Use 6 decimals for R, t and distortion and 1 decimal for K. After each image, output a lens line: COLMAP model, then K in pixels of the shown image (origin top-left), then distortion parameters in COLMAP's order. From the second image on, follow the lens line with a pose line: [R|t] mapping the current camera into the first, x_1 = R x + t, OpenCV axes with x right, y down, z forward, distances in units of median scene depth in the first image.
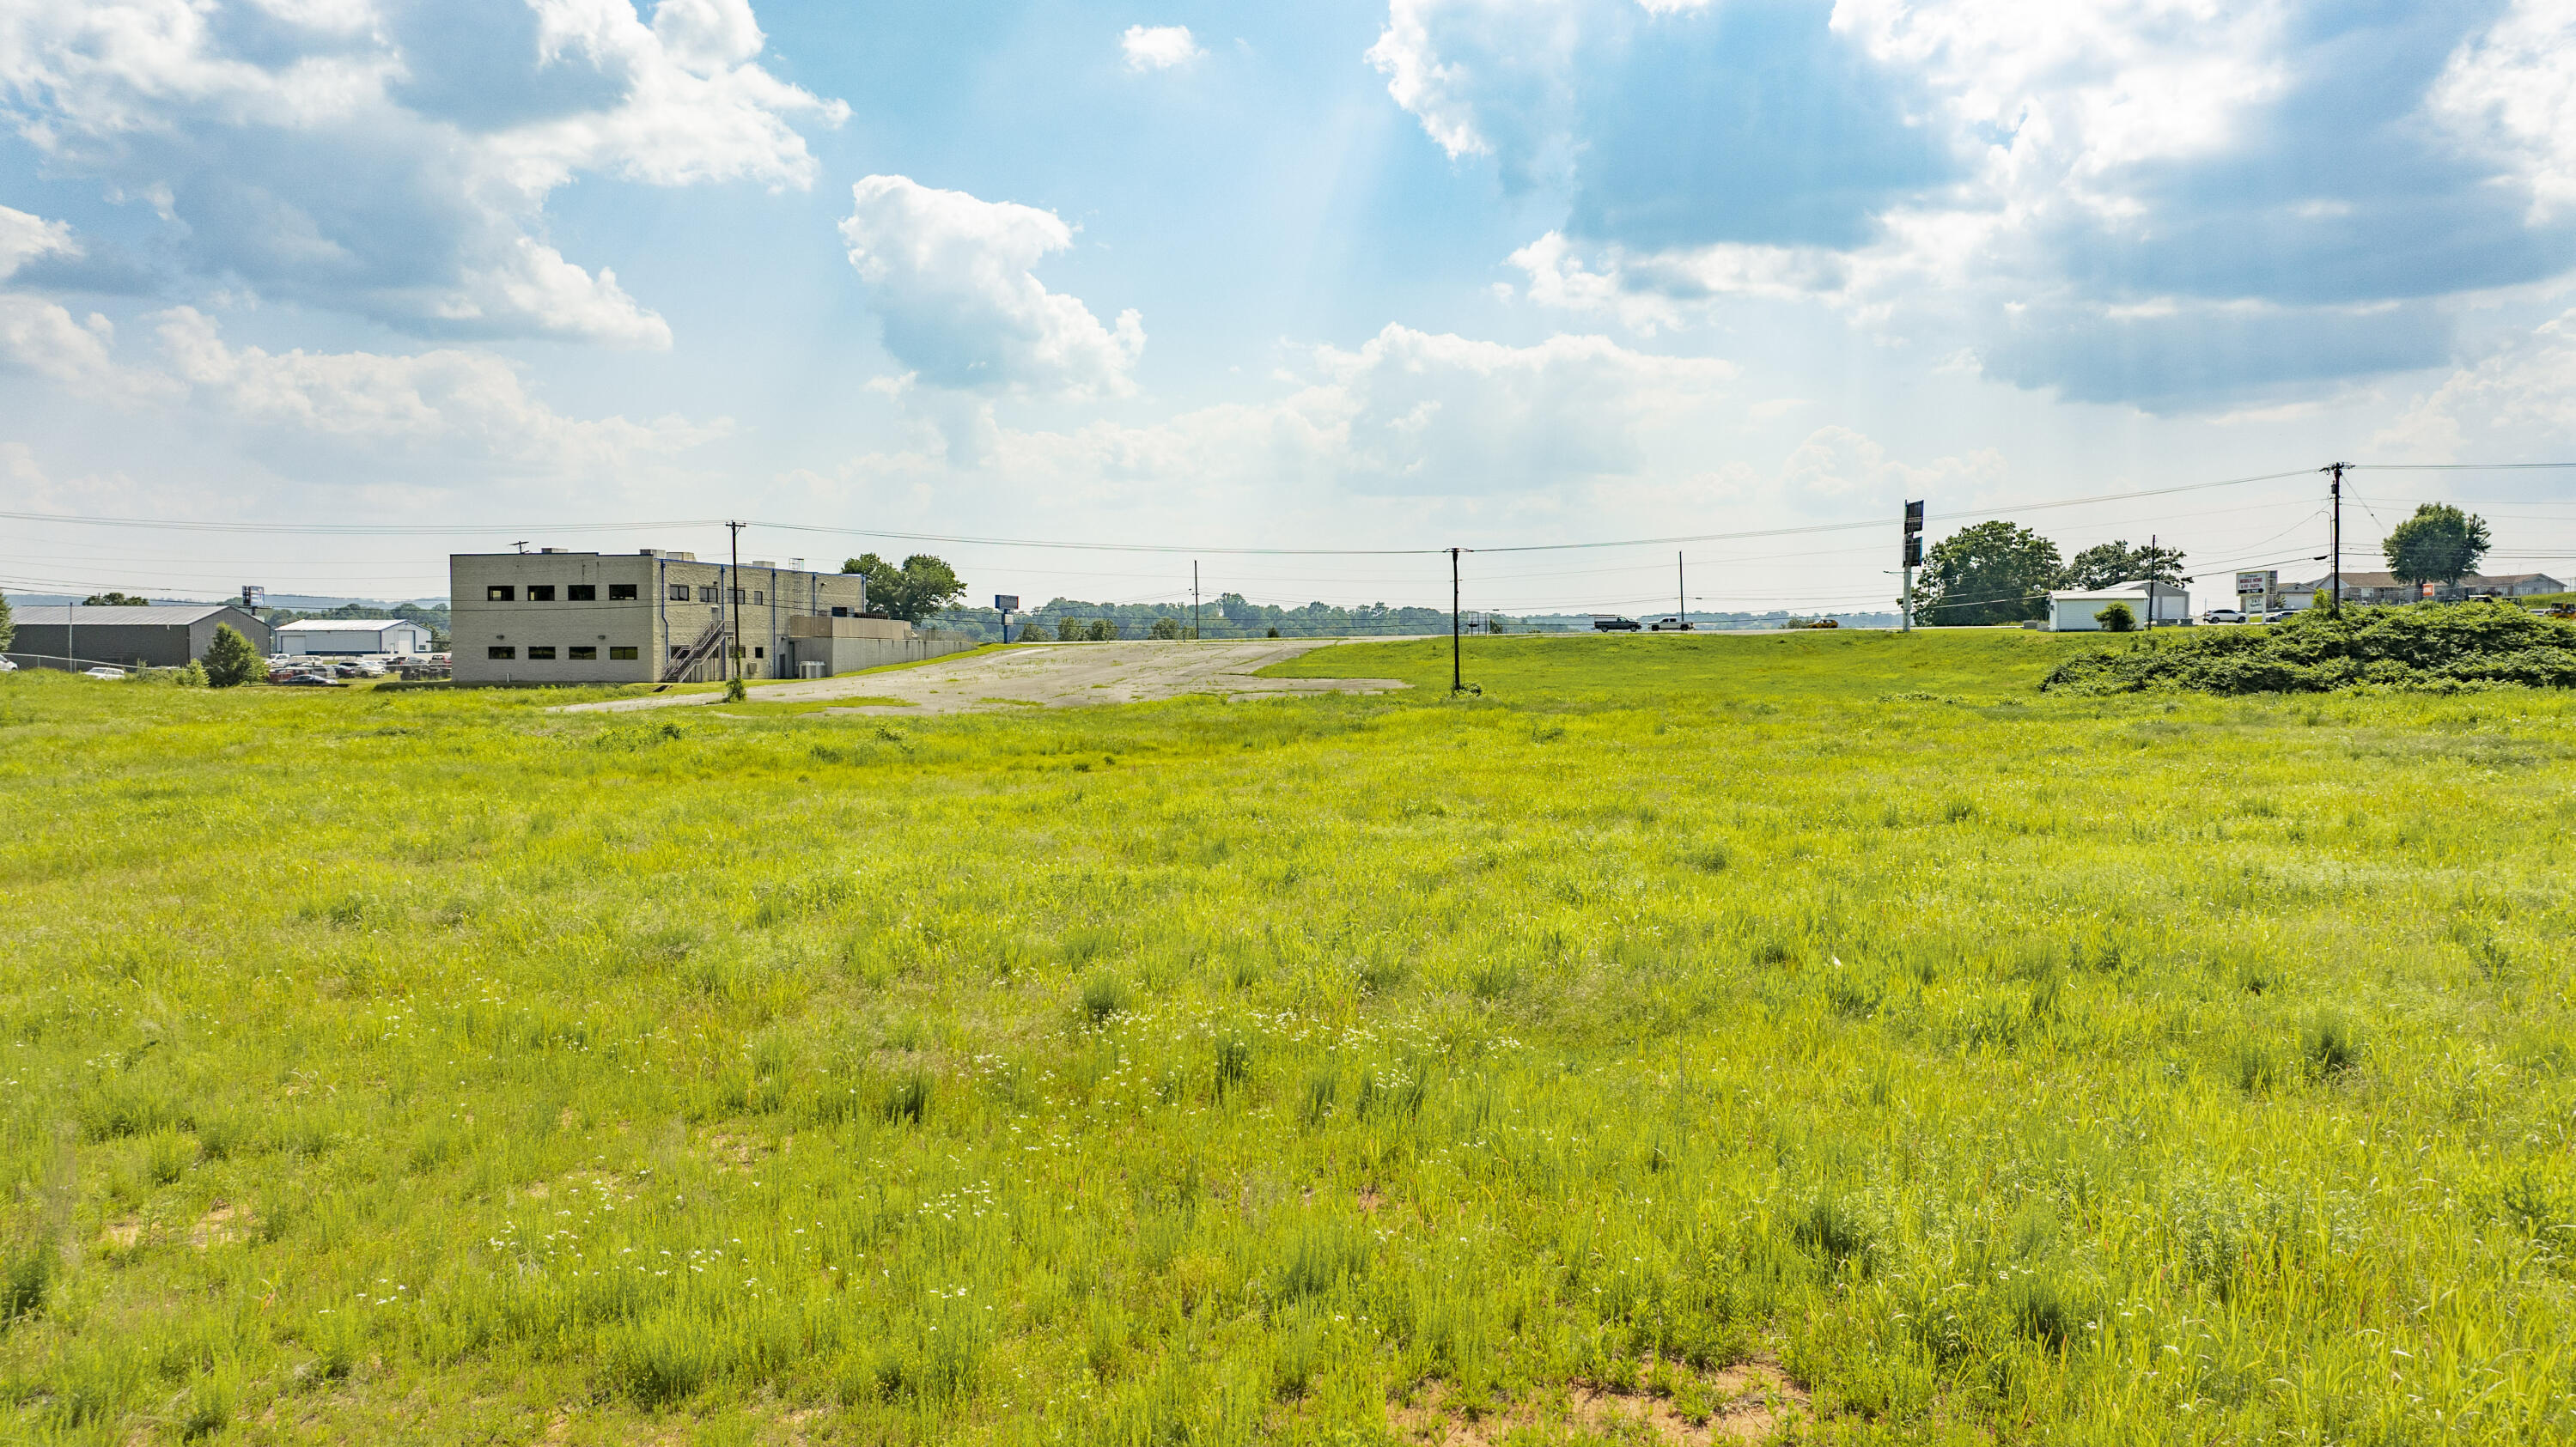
lens RADIAL K [[1821.9, 0, 1296.0], [0, 1821.9, 718.1], [0, 0, 1]] dist [-0.040901, 0.046324]
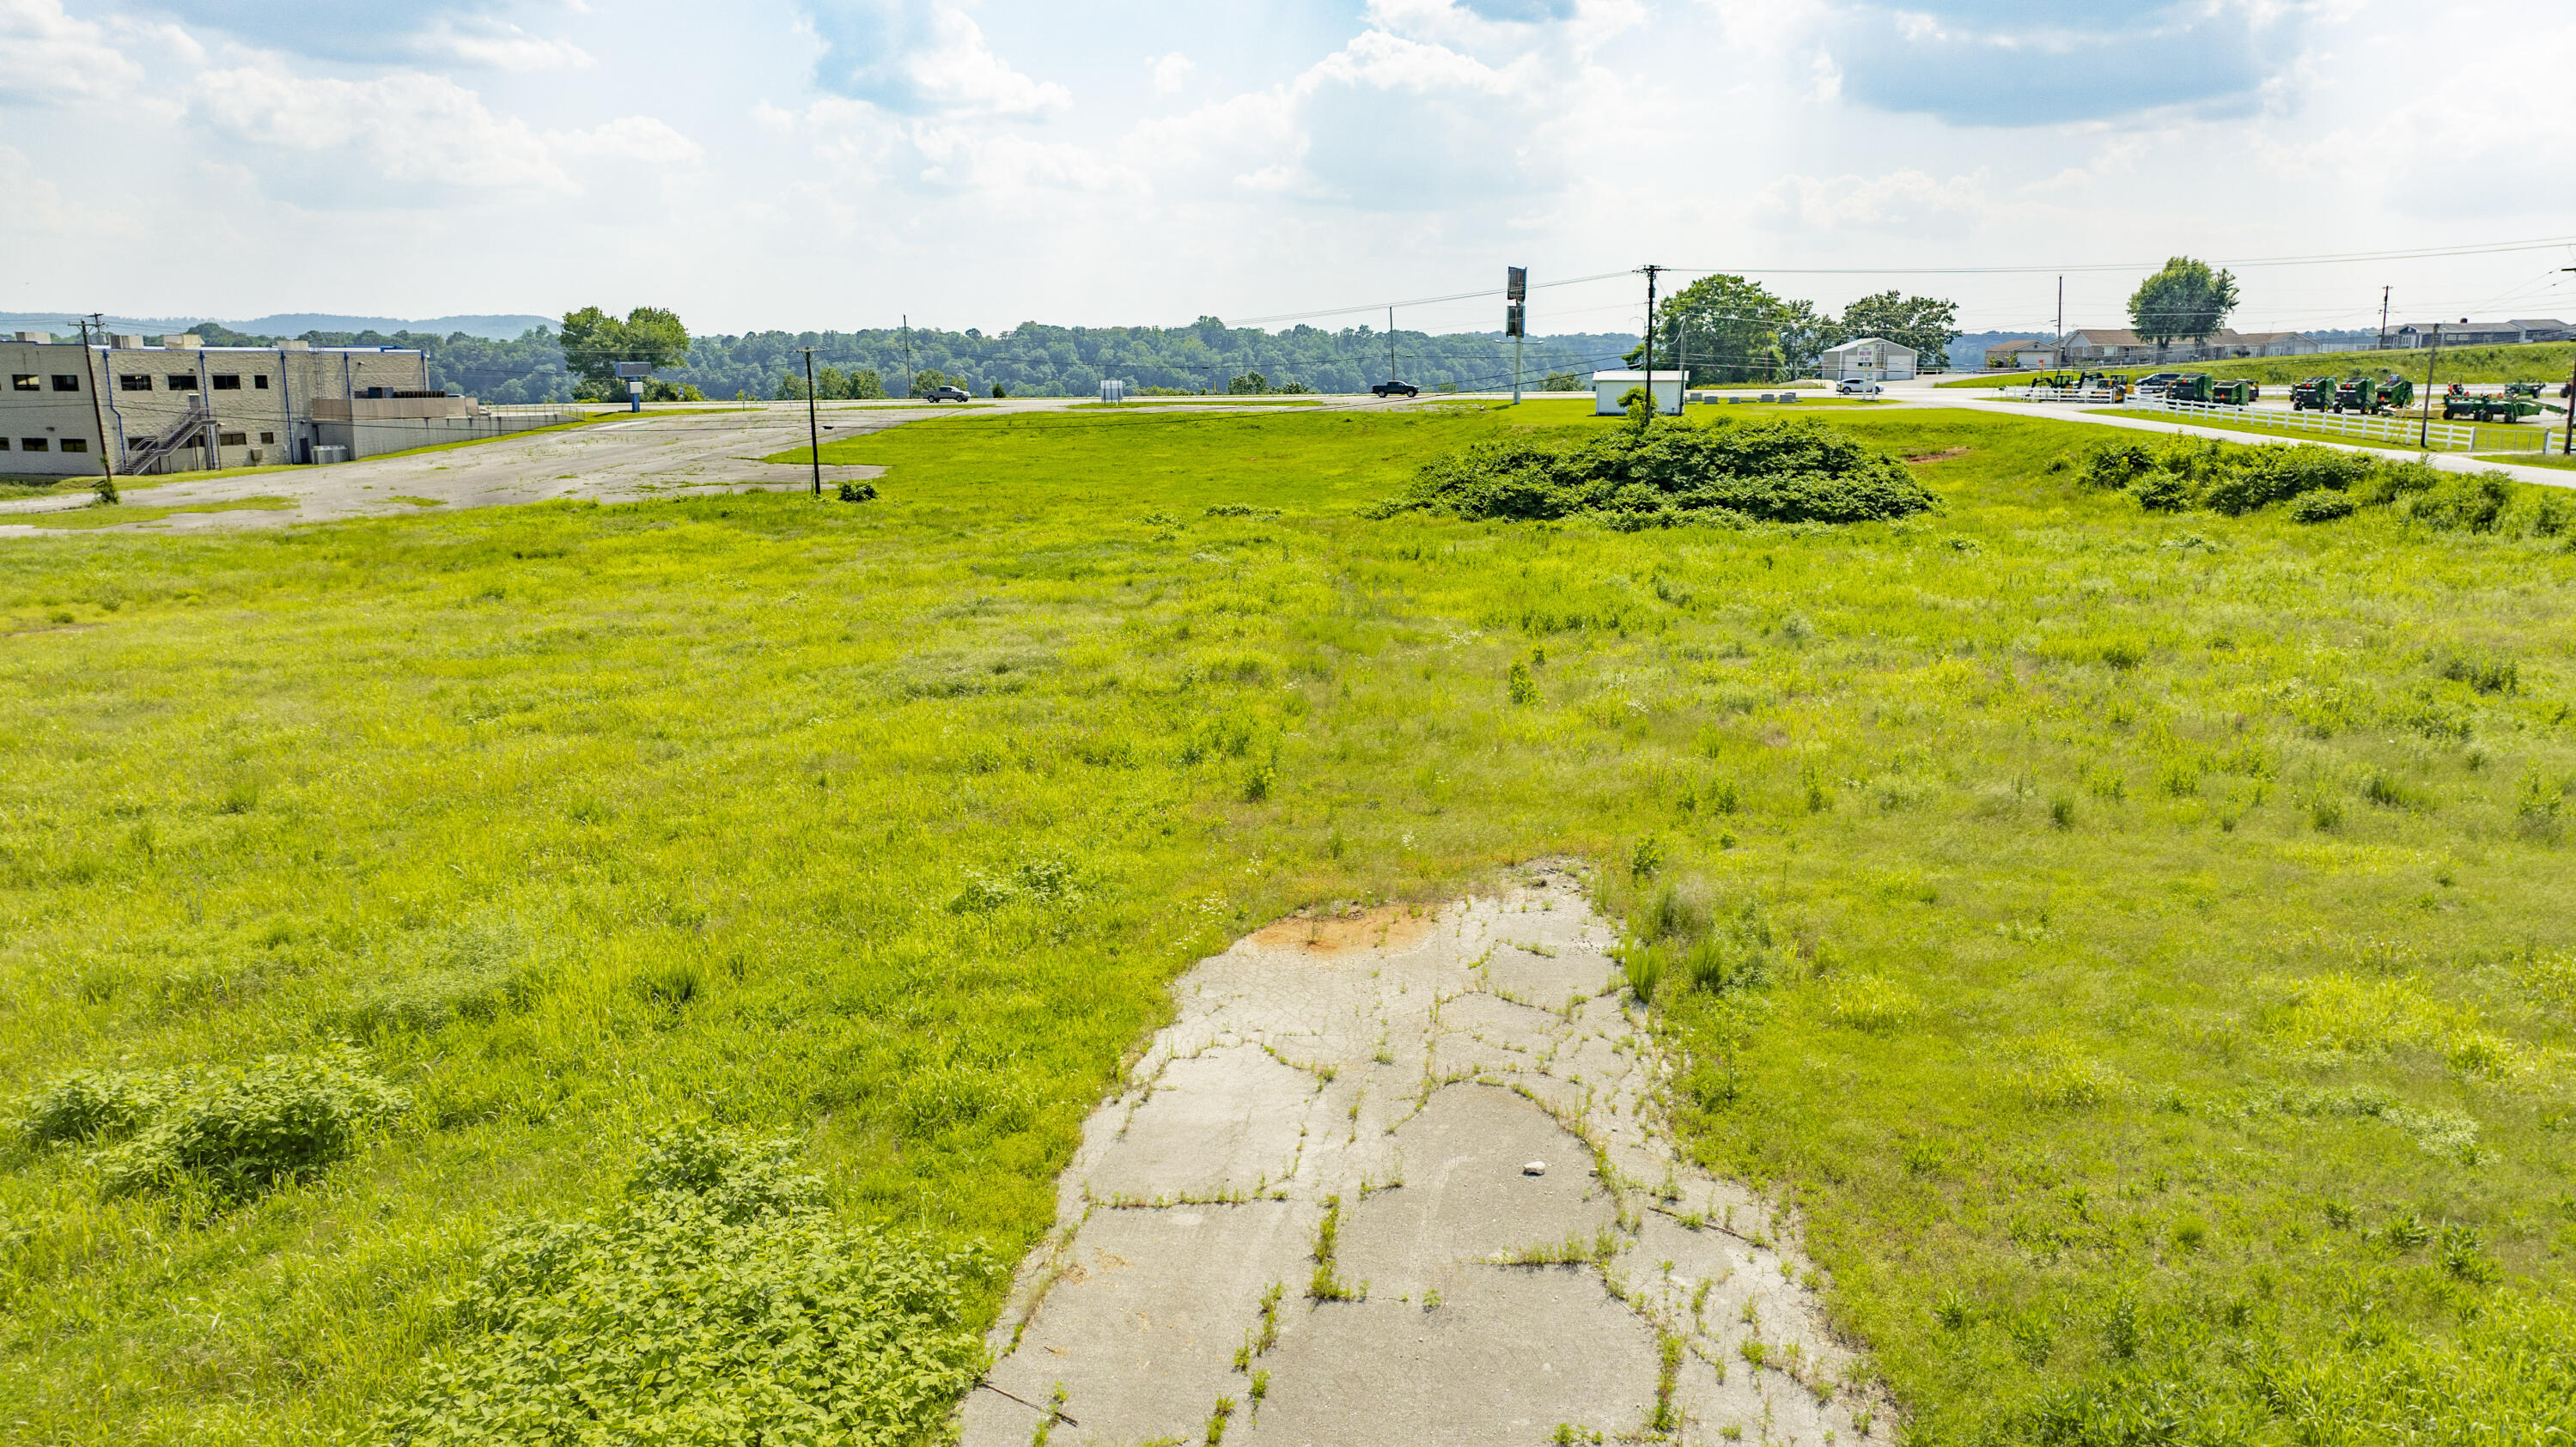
lens RADIAL K [[1821.9, 0, 1301.8], [0, 1821.9, 714.1], [0, 0, 1]] dist [-0.040901, 0.046324]
pose [[0.999728, 0.004827, -0.022834, 0.190650], [-0.001324, 0.988533, 0.151002, -0.024059], [0.023301, -0.150930, 0.988270, 0.012019]]
